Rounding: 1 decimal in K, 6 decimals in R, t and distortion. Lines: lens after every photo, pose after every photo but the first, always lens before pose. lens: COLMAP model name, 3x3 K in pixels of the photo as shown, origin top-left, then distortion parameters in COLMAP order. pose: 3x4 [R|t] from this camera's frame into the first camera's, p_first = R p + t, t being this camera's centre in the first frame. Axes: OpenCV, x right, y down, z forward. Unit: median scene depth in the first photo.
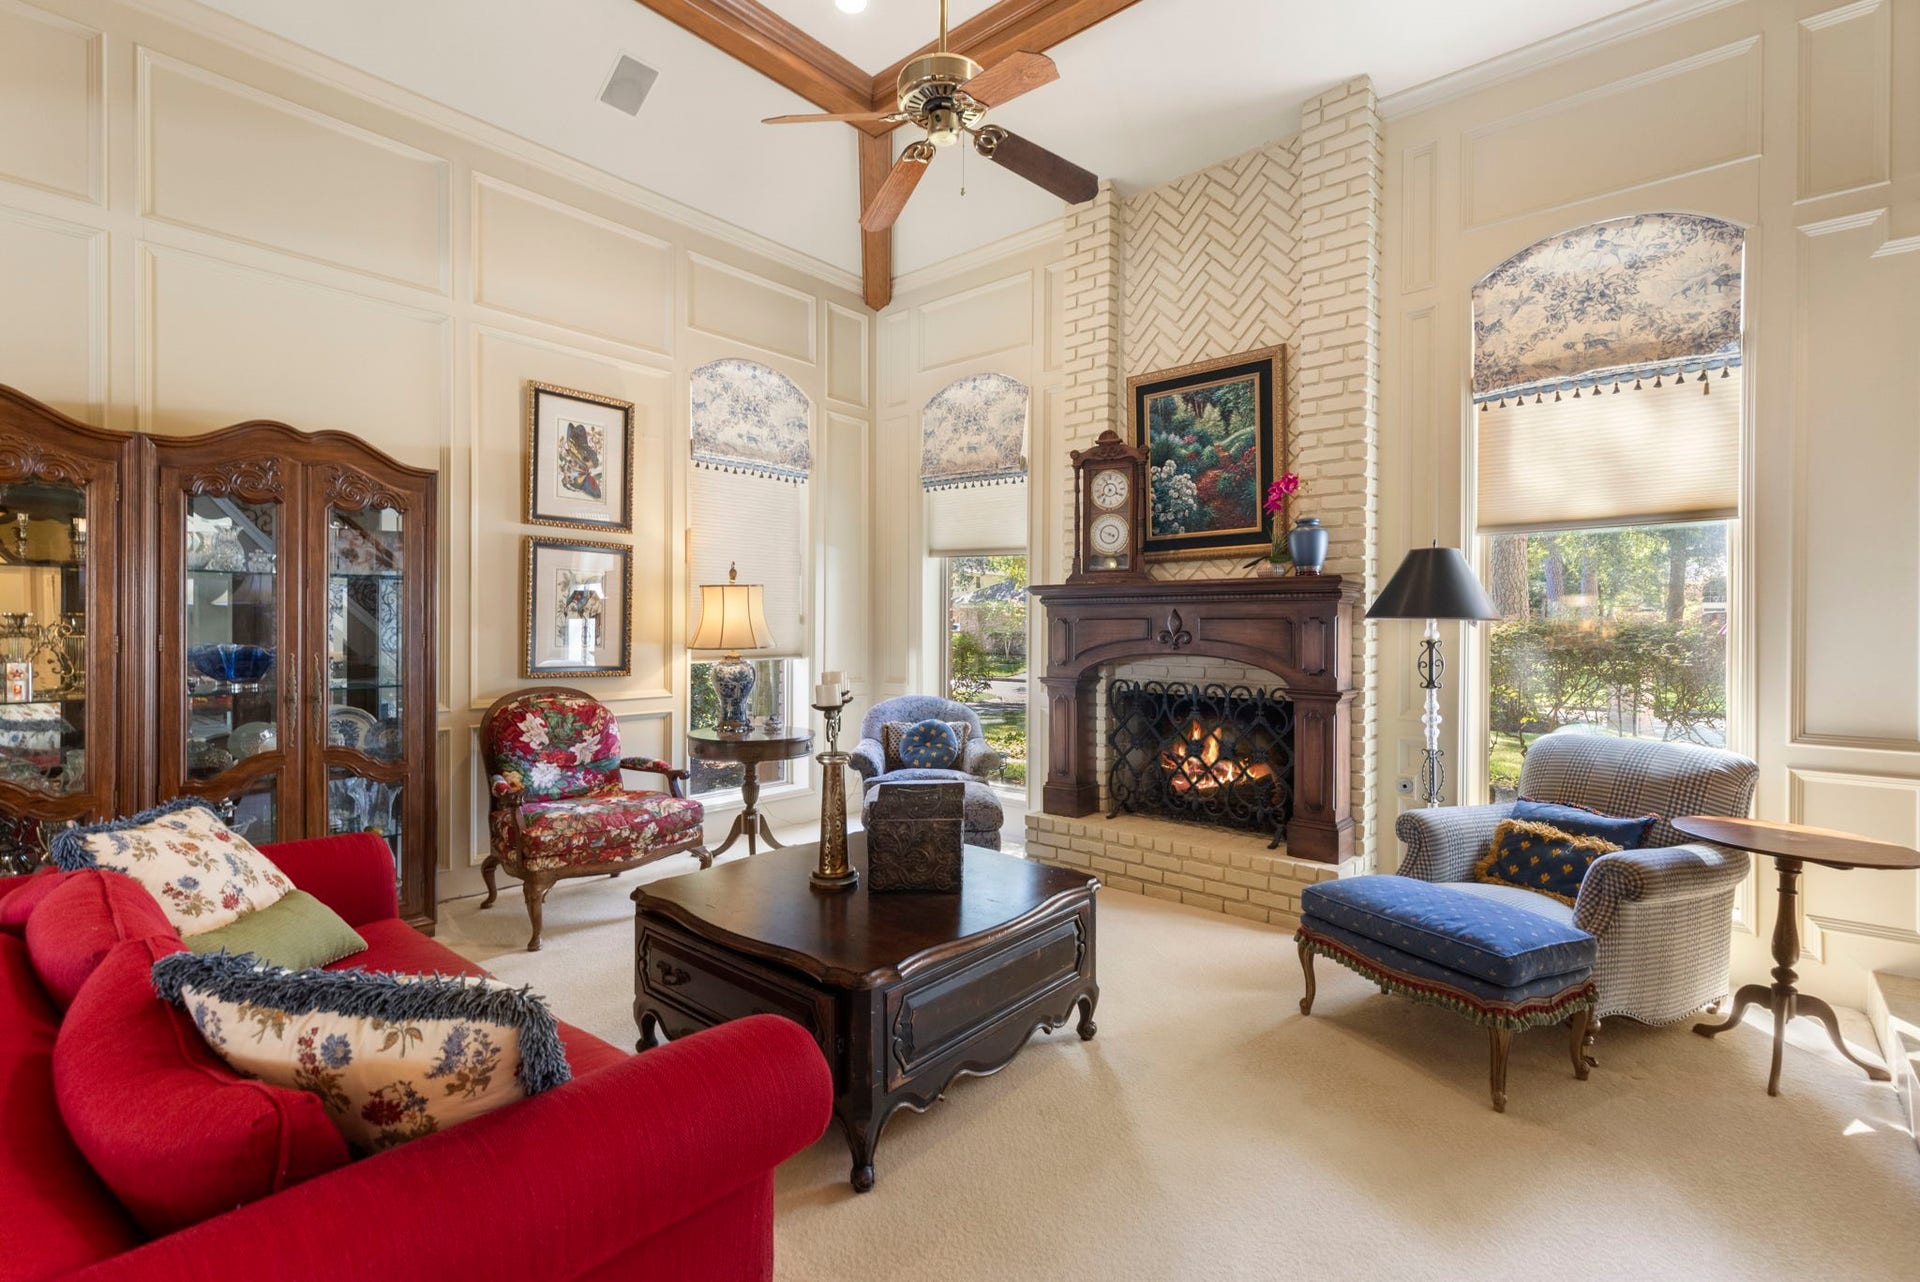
lens RADIAL K [[877.1, 0, 959.5], [0, 877.1, 628.0], [0, 0, 1]] dist [0.005540, -0.001028]
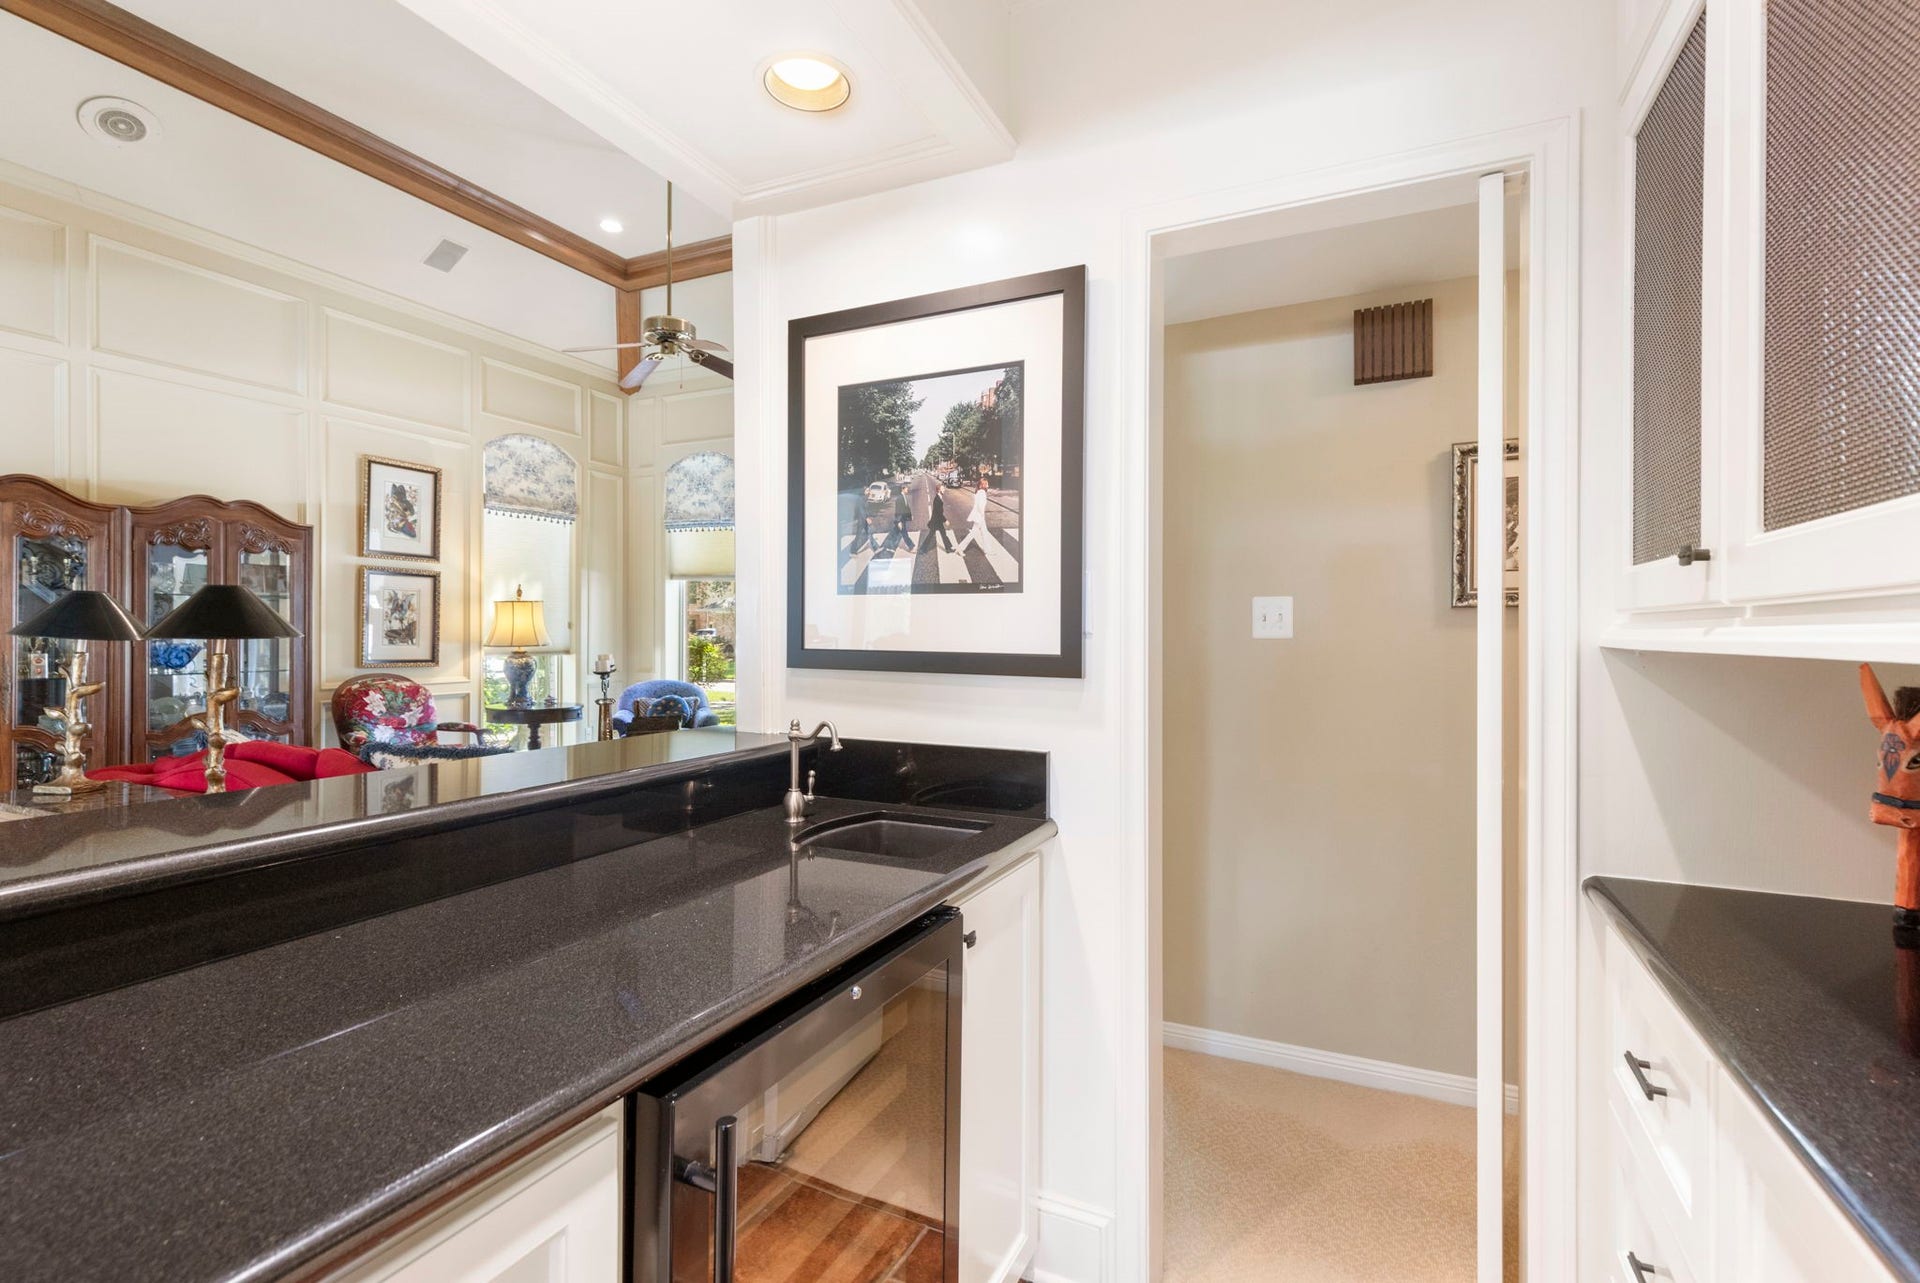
lens RADIAL K [[877.1, 0, 967.7], [0, 877.1, 625.4], [0, 0, 1]] dist [0.005540, -0.001028]
pose [[0.962218, -0.001370, 0.272278, 0.048967], [0.004024, 0.999950, -0.009190, 0.006249], [-0.272252, 0.009939, 0.962175, -0.558307]]
